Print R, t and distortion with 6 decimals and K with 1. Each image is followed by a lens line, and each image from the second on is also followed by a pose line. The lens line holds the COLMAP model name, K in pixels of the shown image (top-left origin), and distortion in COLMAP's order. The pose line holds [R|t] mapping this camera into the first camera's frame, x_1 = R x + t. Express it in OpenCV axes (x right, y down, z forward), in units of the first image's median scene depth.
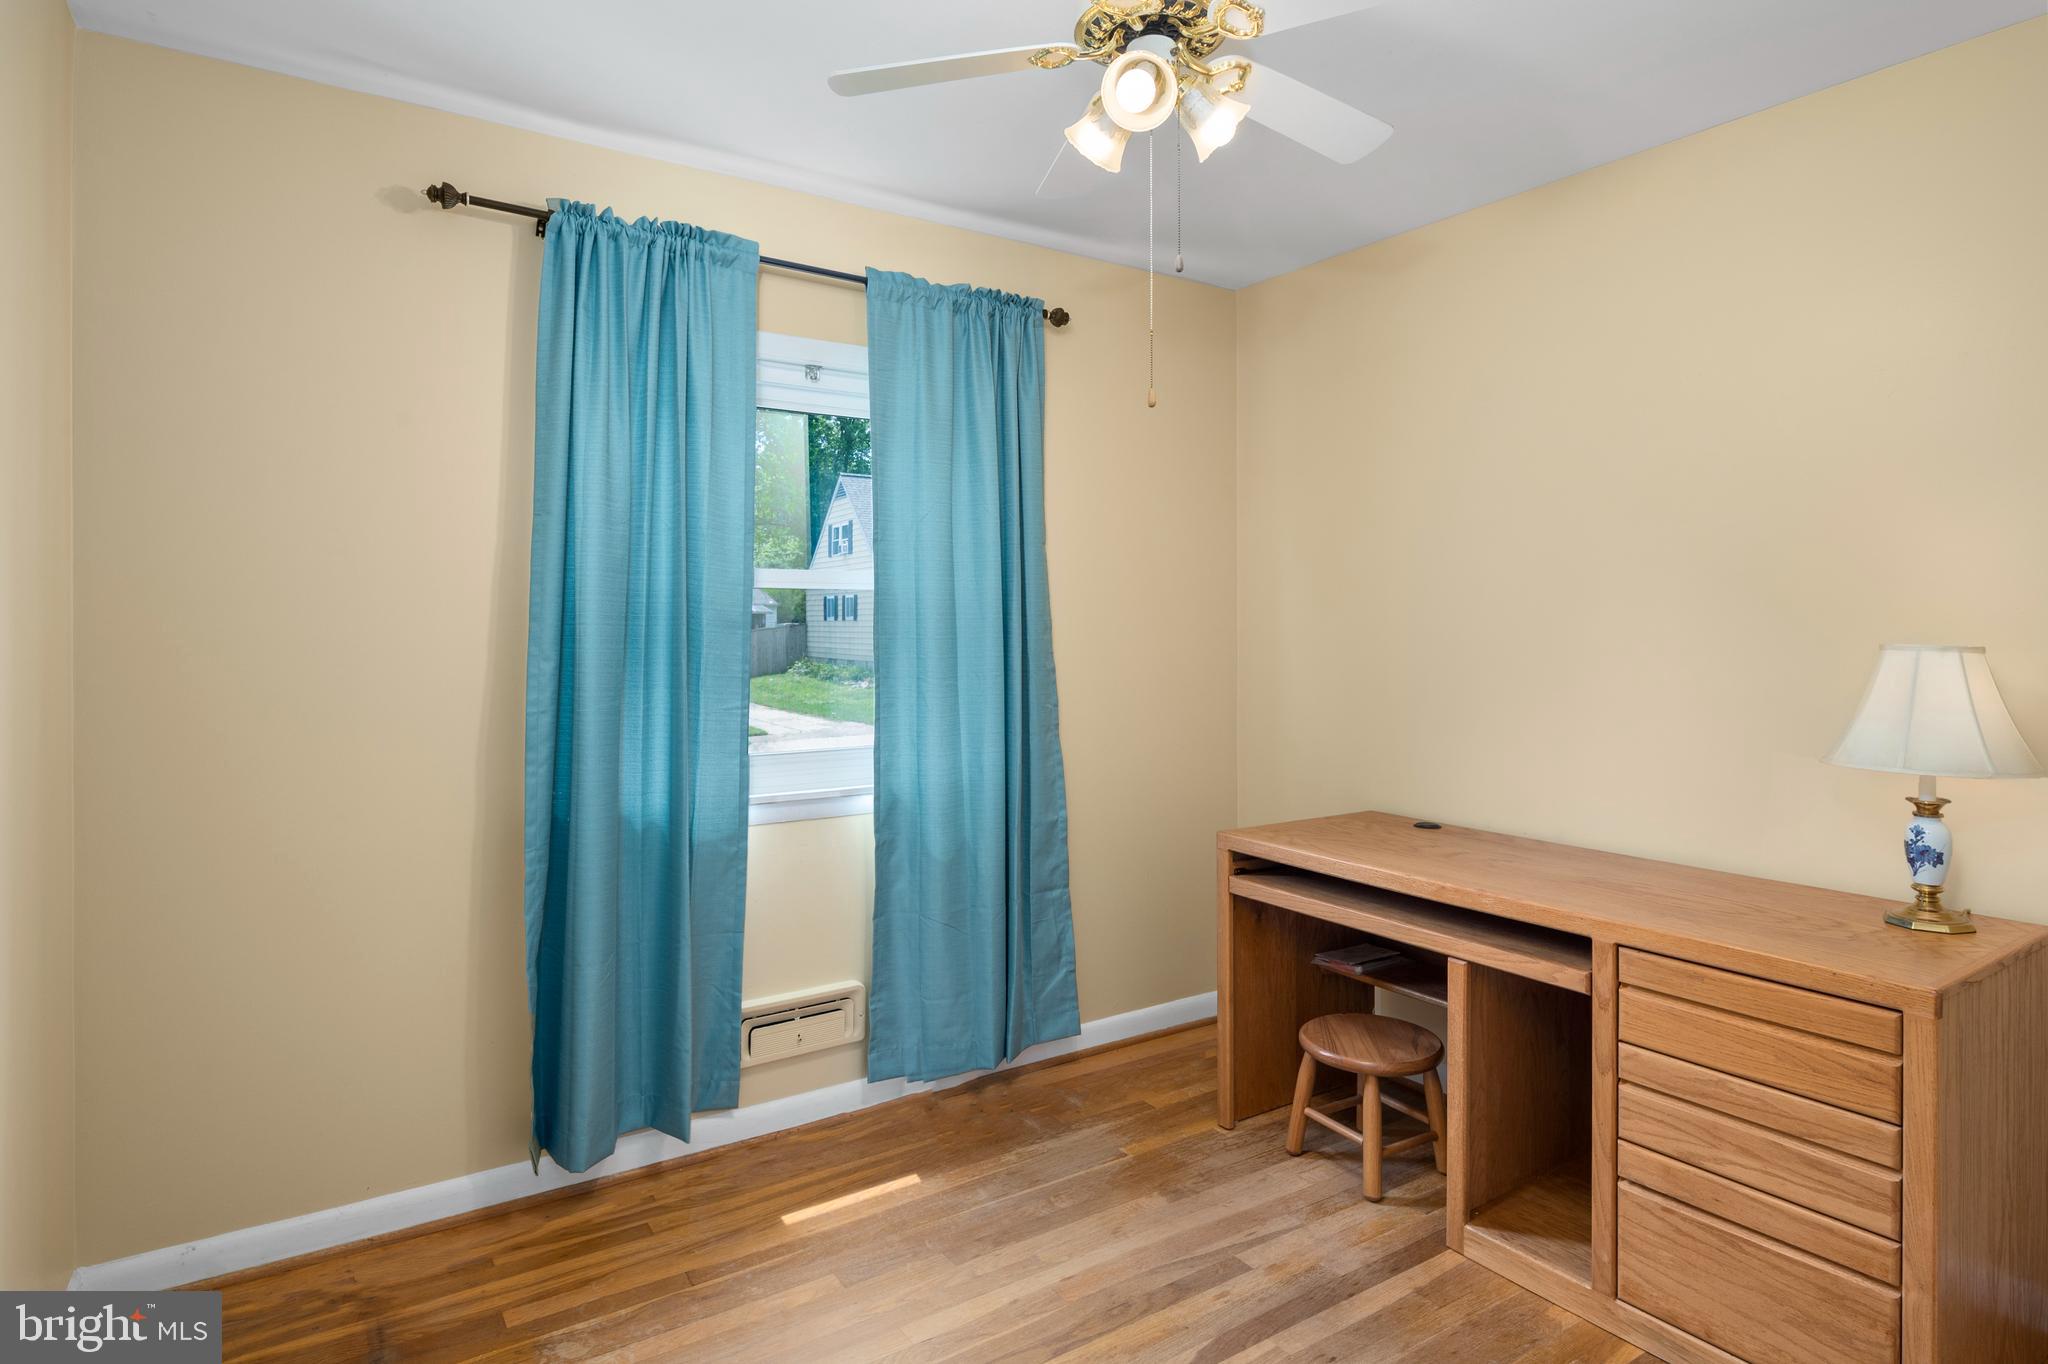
lens RADIAL K [[1130.0, 0, 1021.1], [0, 1130.0, 619.6], [0, 0, 1]] dist [0.001385, -0.001050]
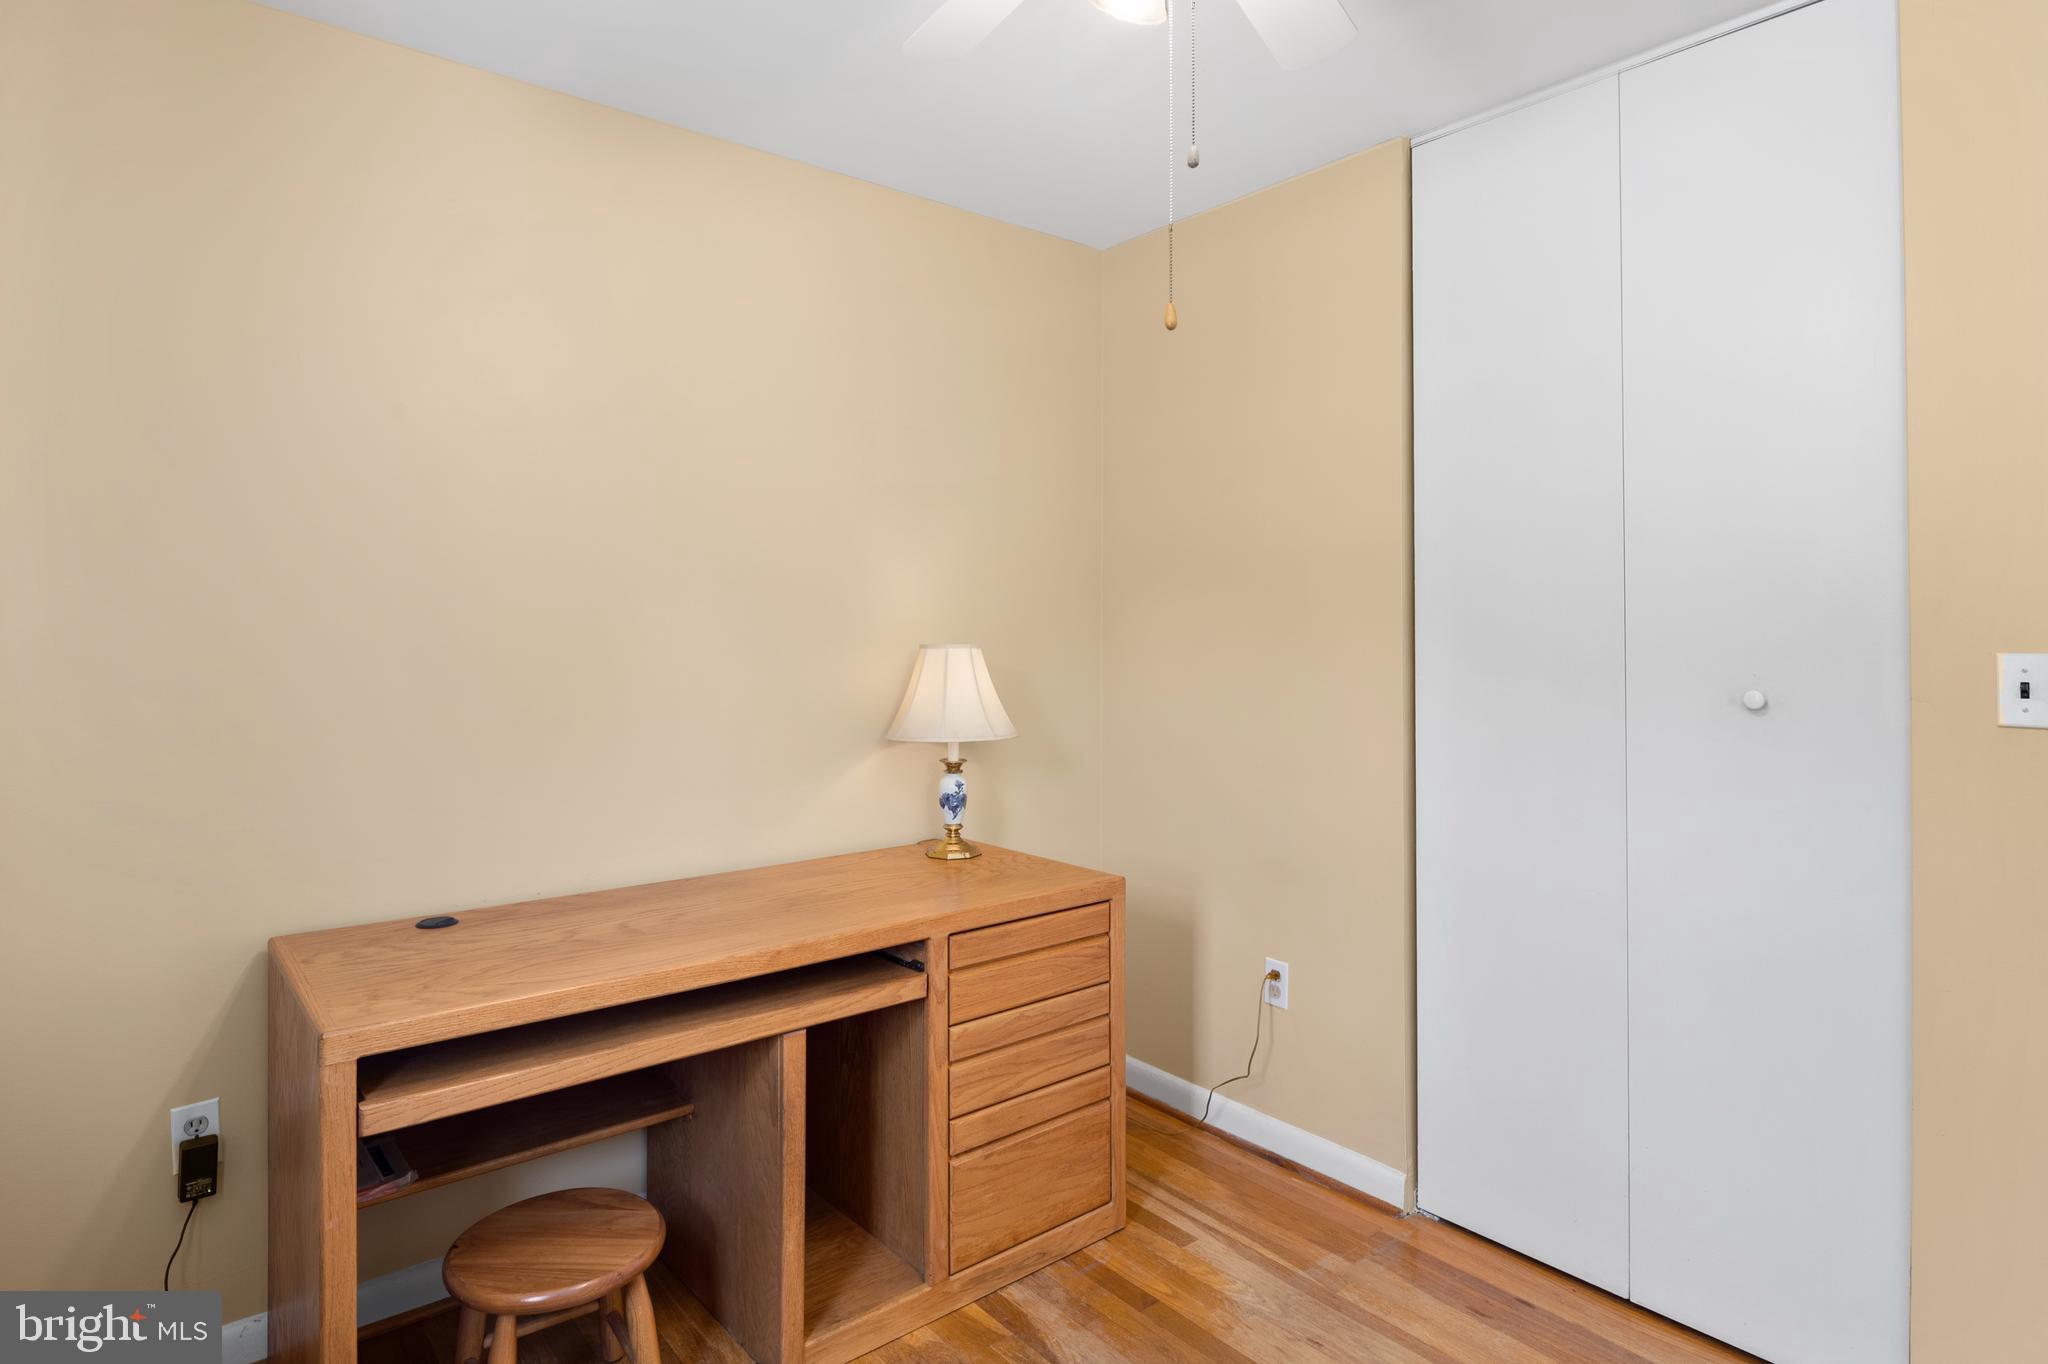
lens RADIAL K [[1130.0, 0, 1021.1], [0, 1130.0, 619.6], [0, 0, 1]] dist [0.001385, -0.001050]
pose [[-0.099340, 0.008981, 0.995013, -0.526378], [-0.002352, 0.999954, -0.009261, 0.006283], [-0.995051, -0.003260, -0.099315, 1.053250]]
